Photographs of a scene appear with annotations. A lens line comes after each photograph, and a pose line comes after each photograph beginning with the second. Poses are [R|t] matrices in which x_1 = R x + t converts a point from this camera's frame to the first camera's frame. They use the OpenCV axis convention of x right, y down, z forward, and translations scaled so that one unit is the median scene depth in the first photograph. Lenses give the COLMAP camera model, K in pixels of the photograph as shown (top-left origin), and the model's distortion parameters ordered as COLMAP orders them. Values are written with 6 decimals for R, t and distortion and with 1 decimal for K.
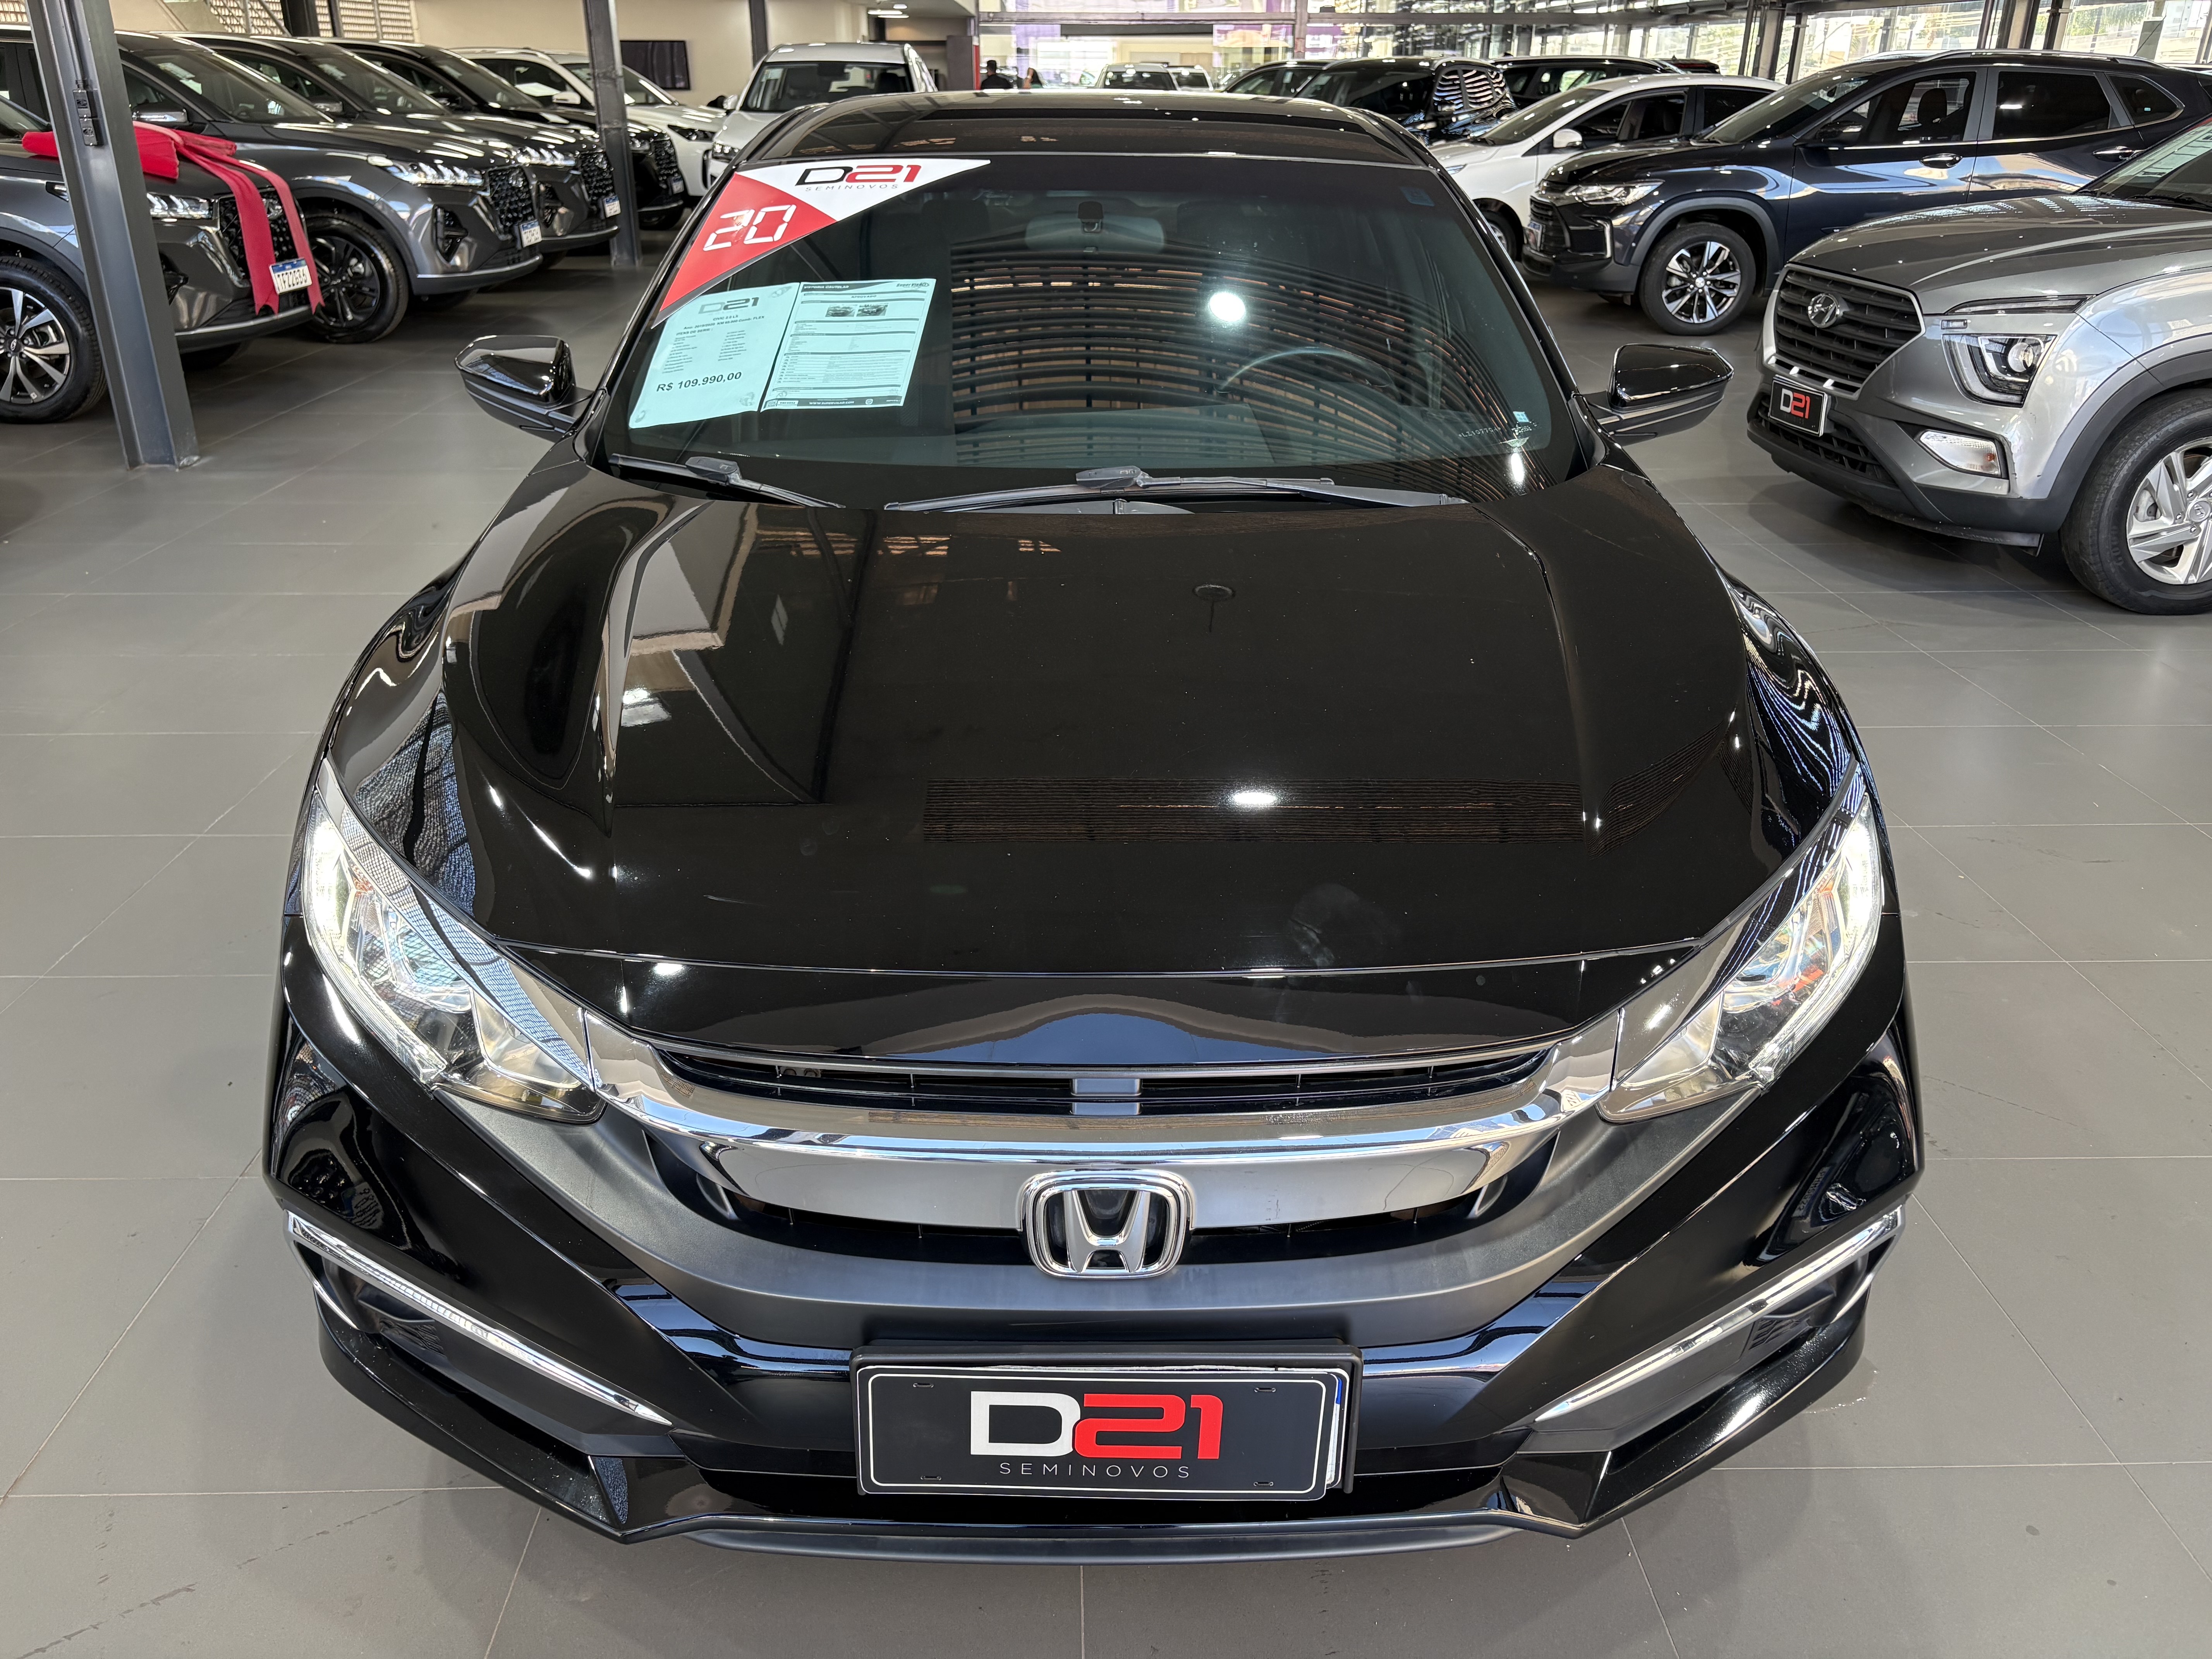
lens RADIAL K [[1708.8, 0, 1106.0], [0, 1708.8, 829.5], [0, 0, 1]] dist [0.042932, -0.060595]
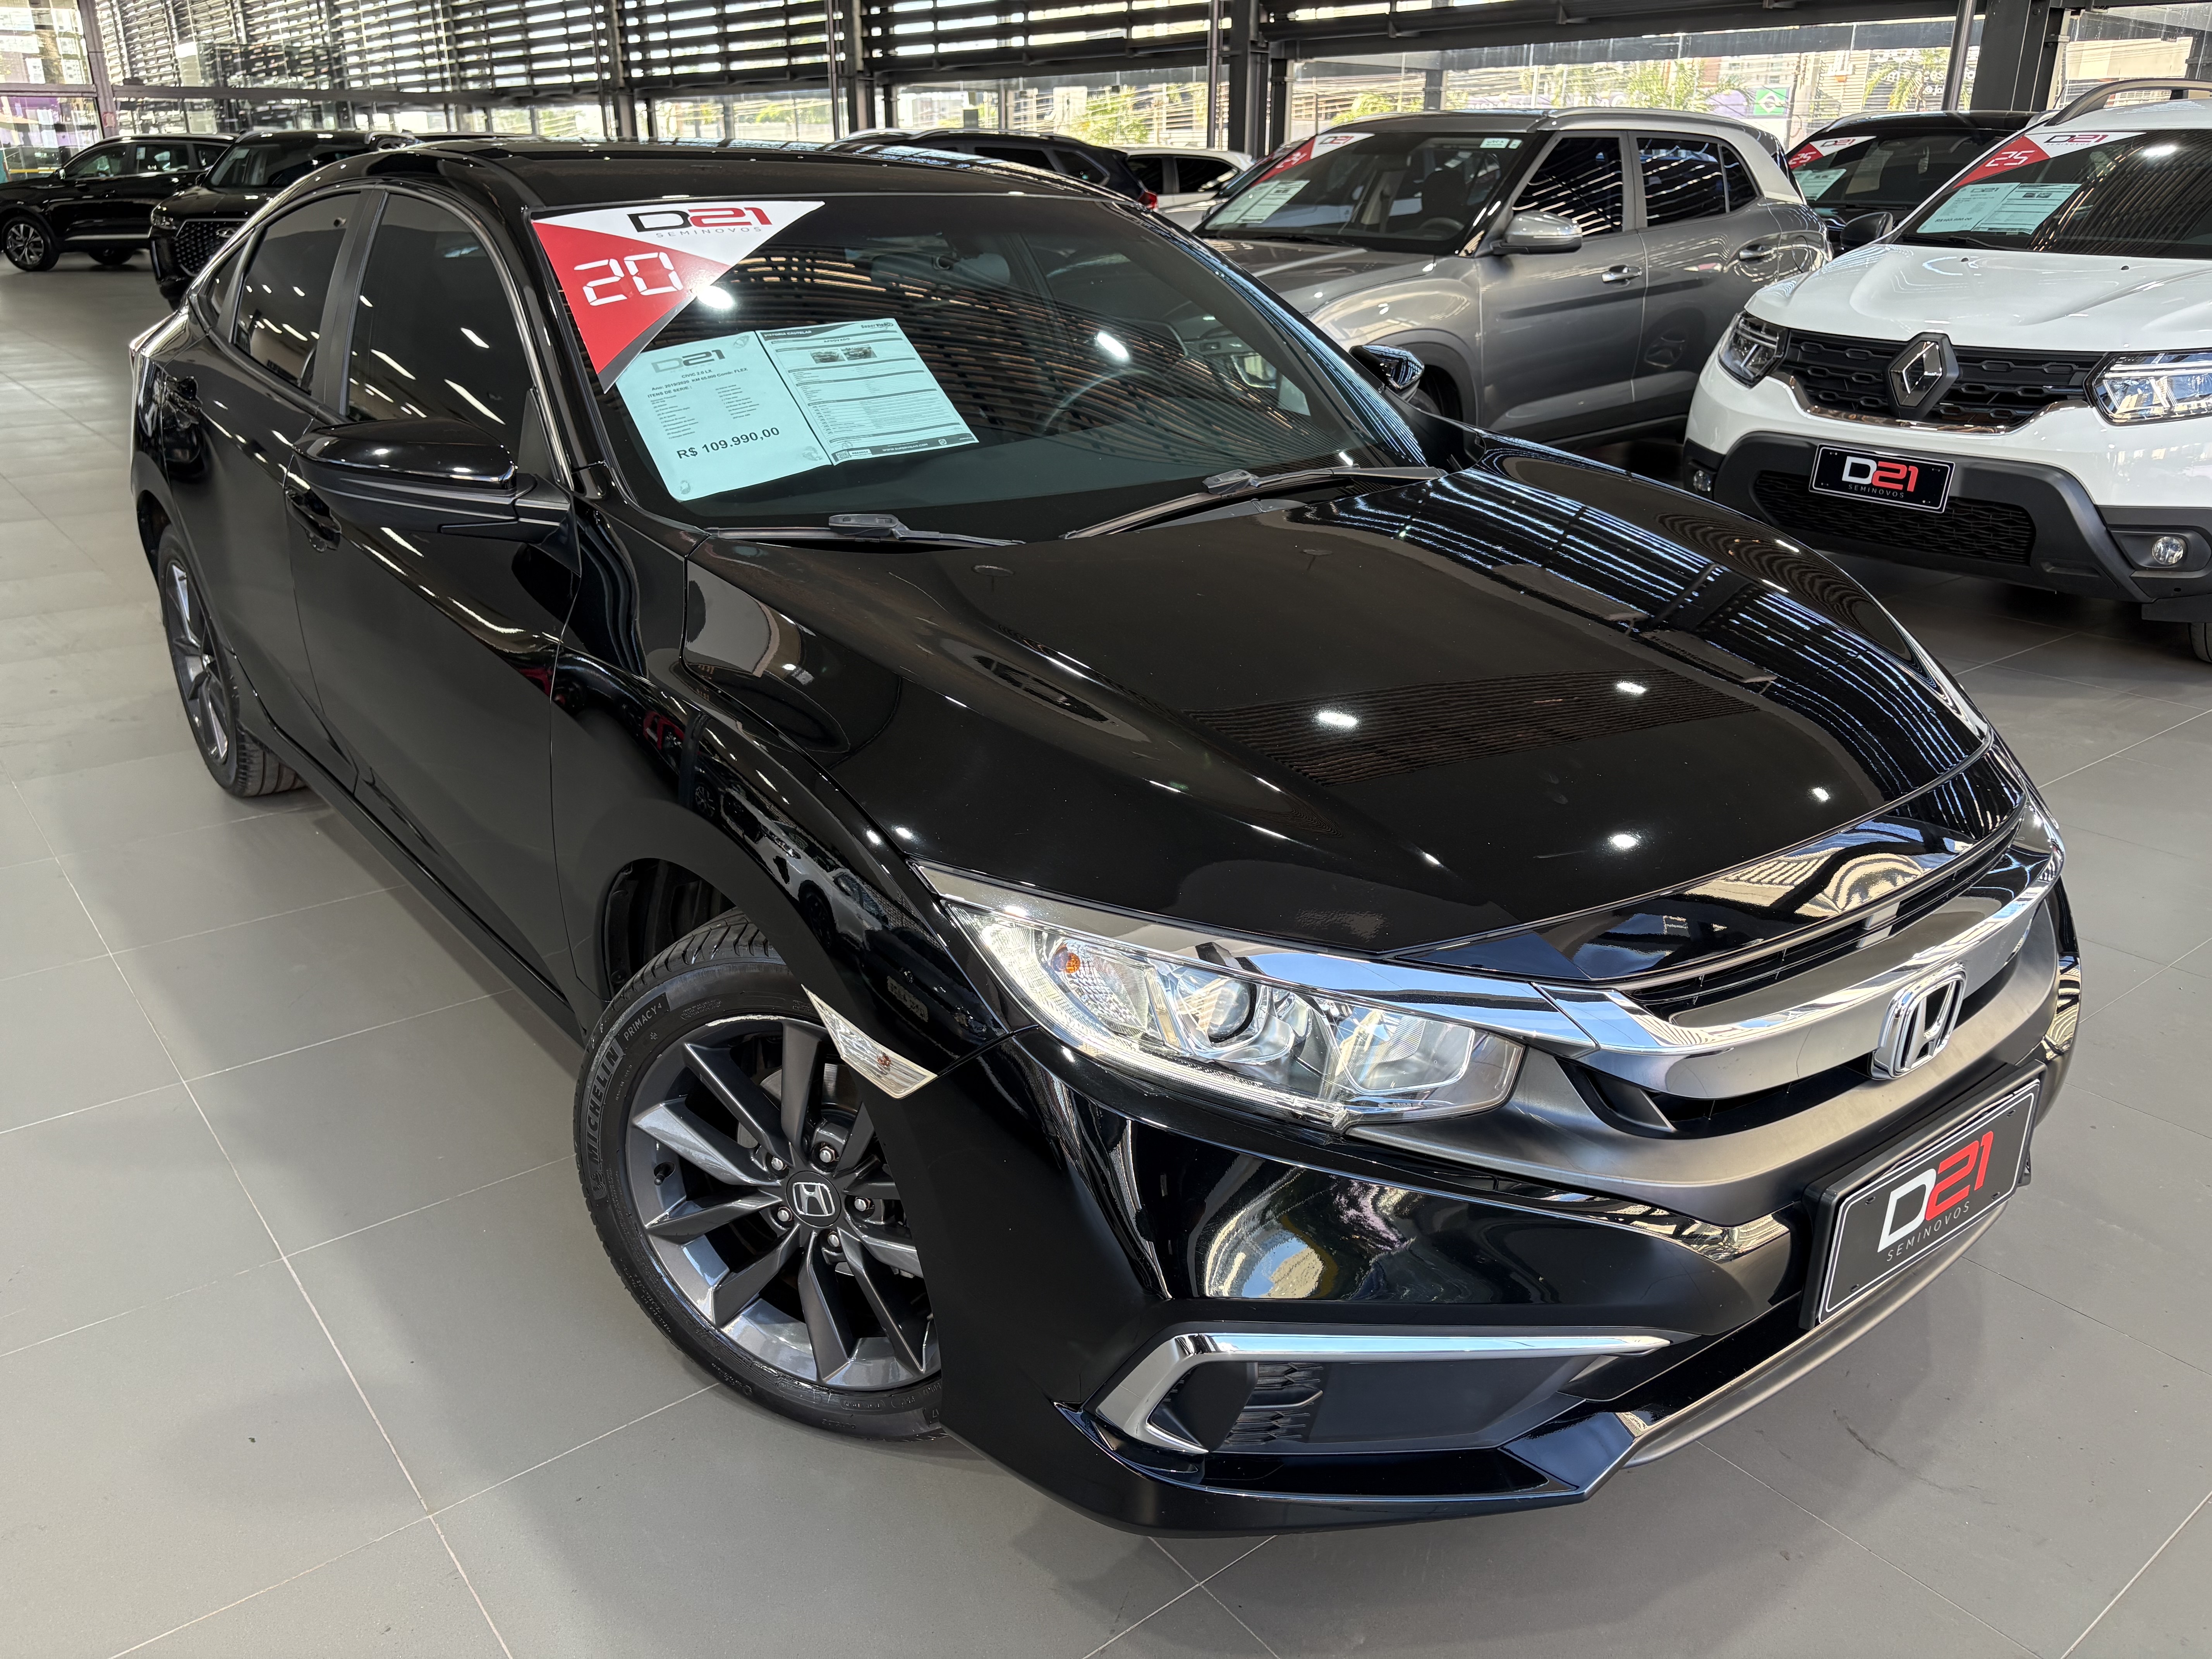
lens RADIAL K [[1708.8, 0, 1106.0], [0, 1708.8, 829.5], [0, 0, 1]] dist [0.042932, -0.060595]
pose [[0.780021, -0.225539, 0.583695, -0.640270], [0.250300, 0.967370, 0.039303, -0.052709], [-0.573513, 0.115442, 0.811022, 0.189202]]
